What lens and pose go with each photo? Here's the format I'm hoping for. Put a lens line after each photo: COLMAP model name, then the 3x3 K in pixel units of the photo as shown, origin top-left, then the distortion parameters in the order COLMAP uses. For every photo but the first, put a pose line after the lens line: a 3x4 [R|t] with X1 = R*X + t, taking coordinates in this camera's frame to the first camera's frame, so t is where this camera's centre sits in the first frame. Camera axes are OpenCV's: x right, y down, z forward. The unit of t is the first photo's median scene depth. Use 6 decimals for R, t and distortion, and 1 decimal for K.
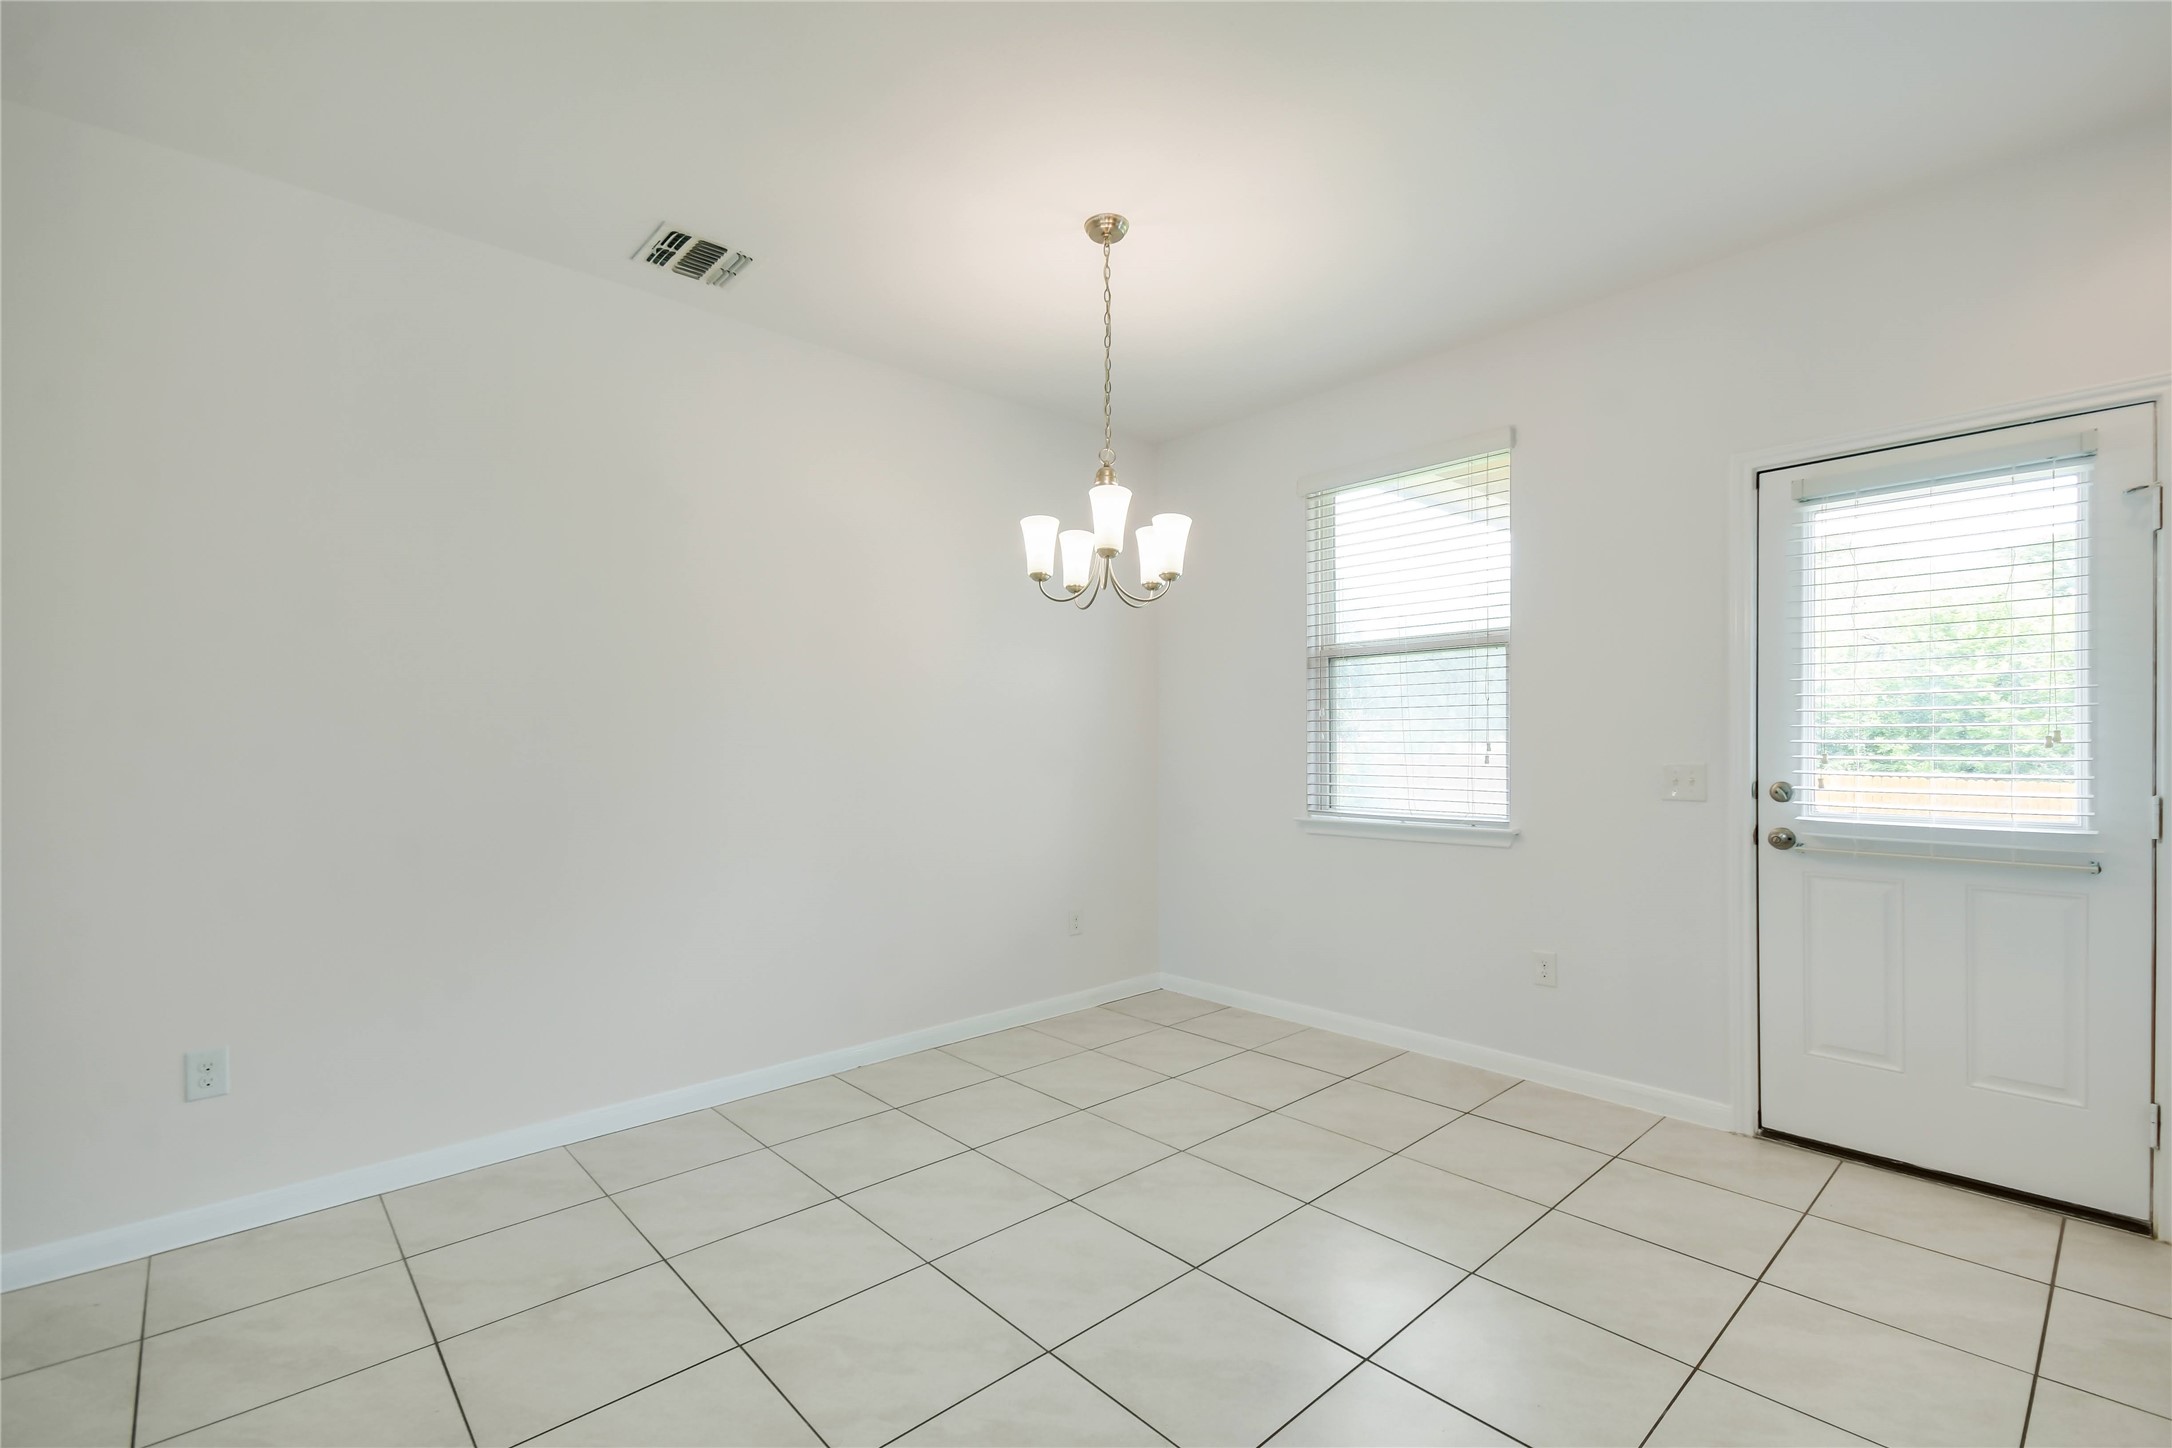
lens RADIAL K [[956.6, 0, 1086.0], [0, 956.6, 724.0], [0, 0, 1]] dist [0.000443, 0.000257]
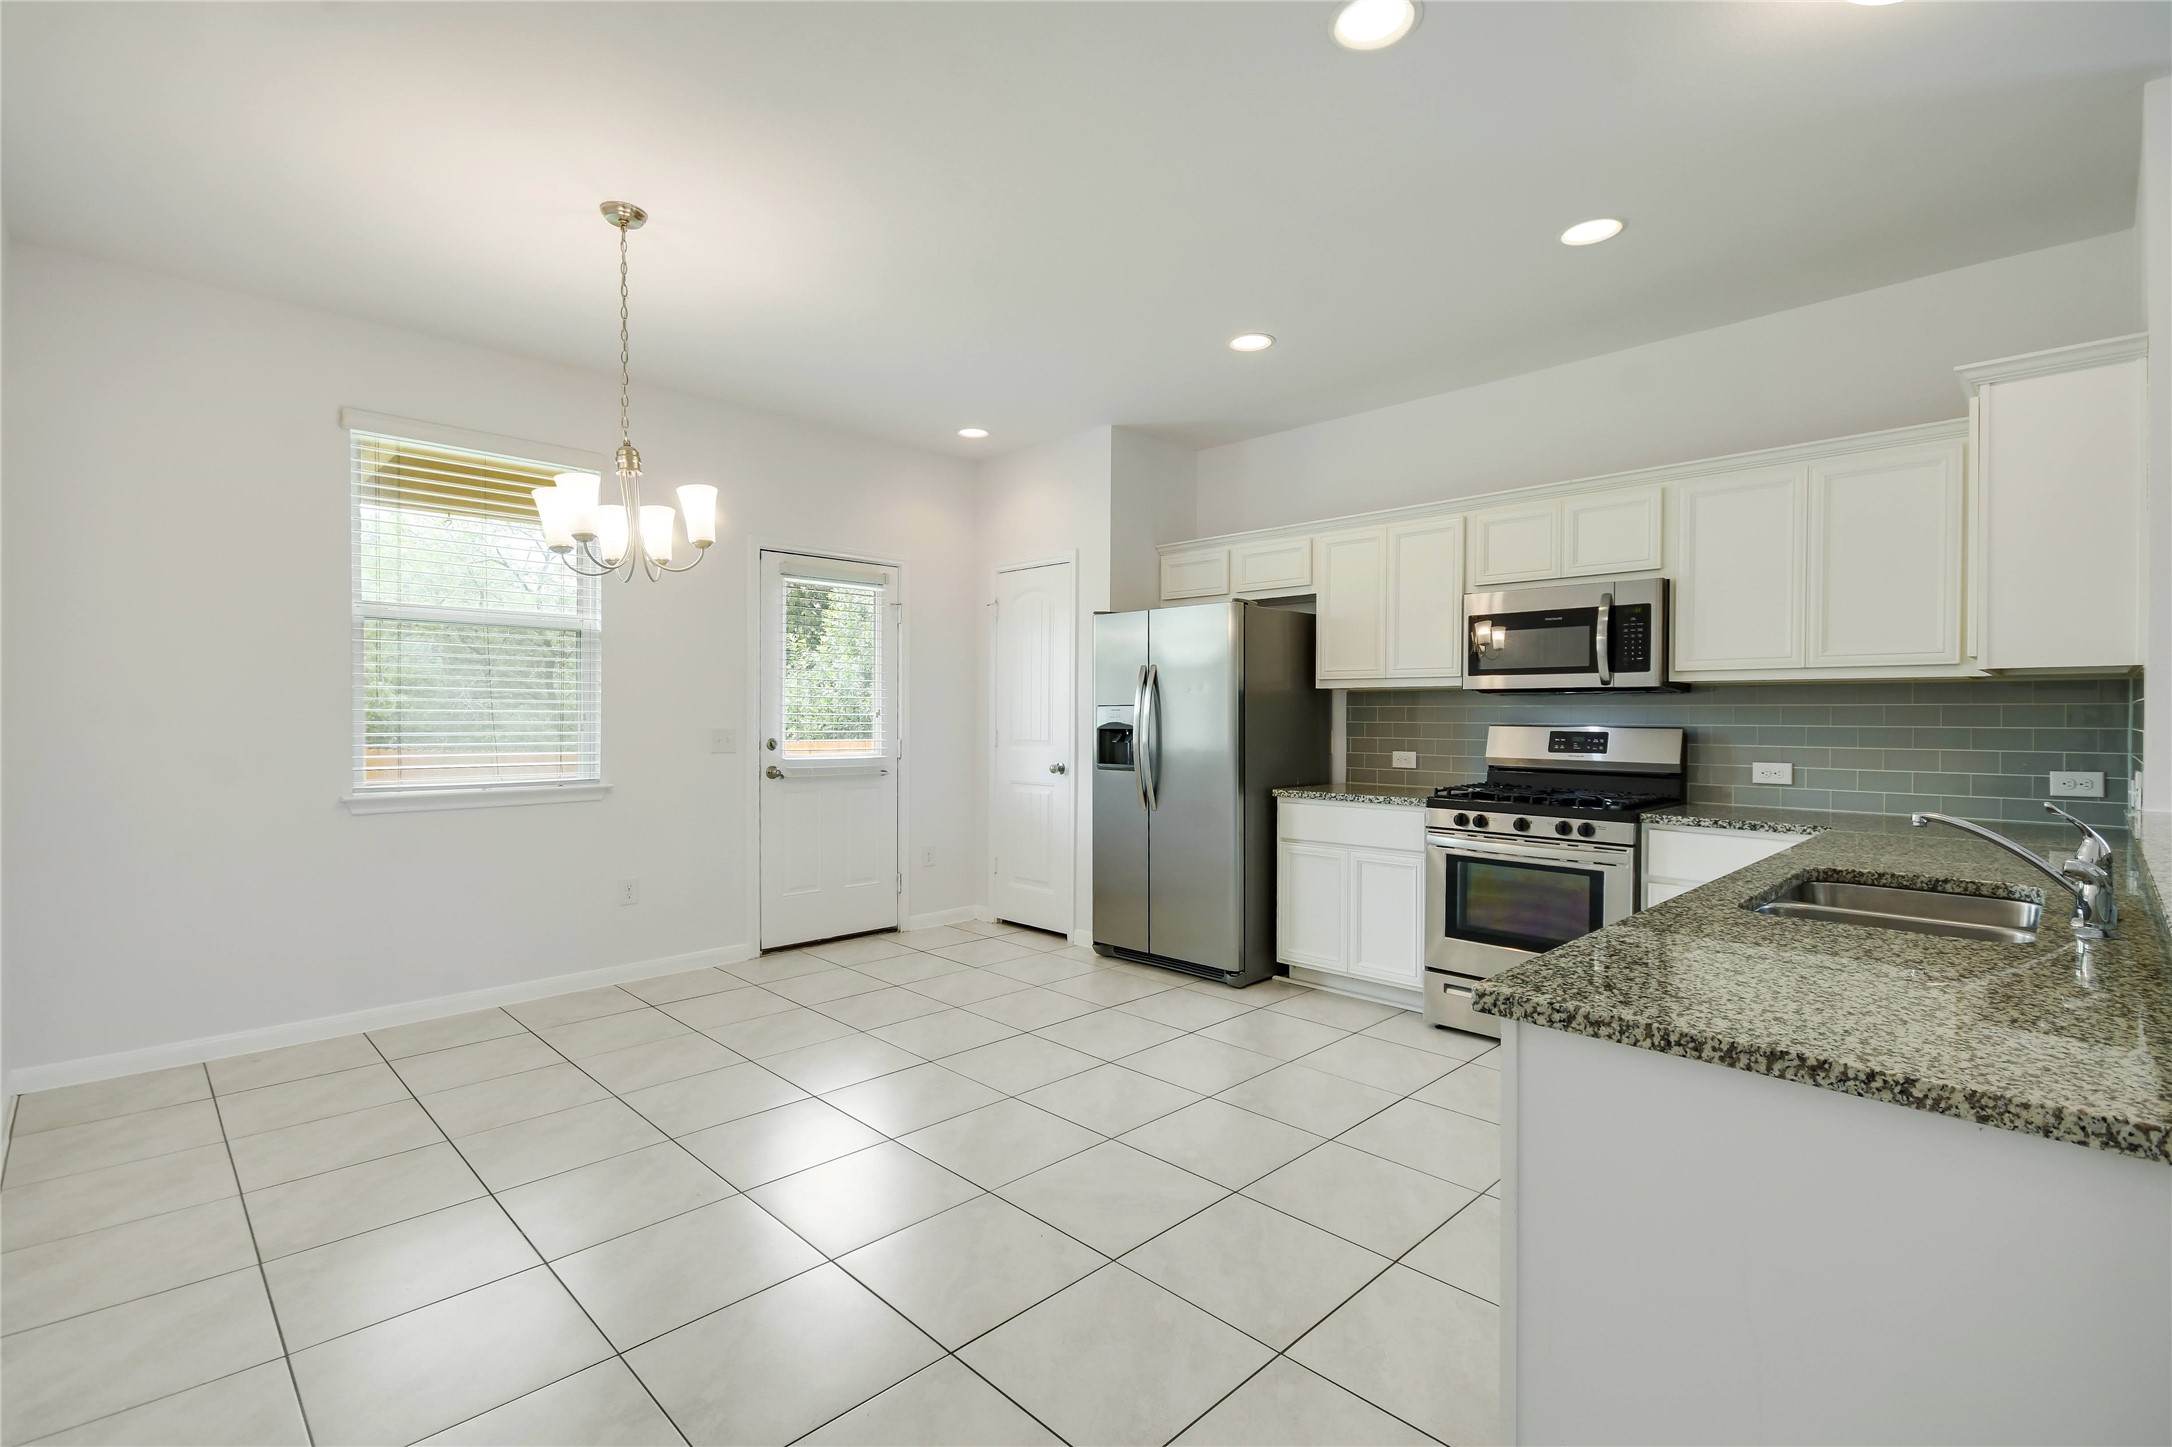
lens RADIAL K [[990.5, 0, 1086.0], [0, 990.5, 723.5], [0, 0, 1]] dist [0.000349, -0.000093]
pose [[-0.043382, -0.002865, 0.999054, -0.954745], [-0.019118, 0.999815, 0.002037, 0.020076], [-0.998876, -0.019012, -0.043429, 0.501548]]
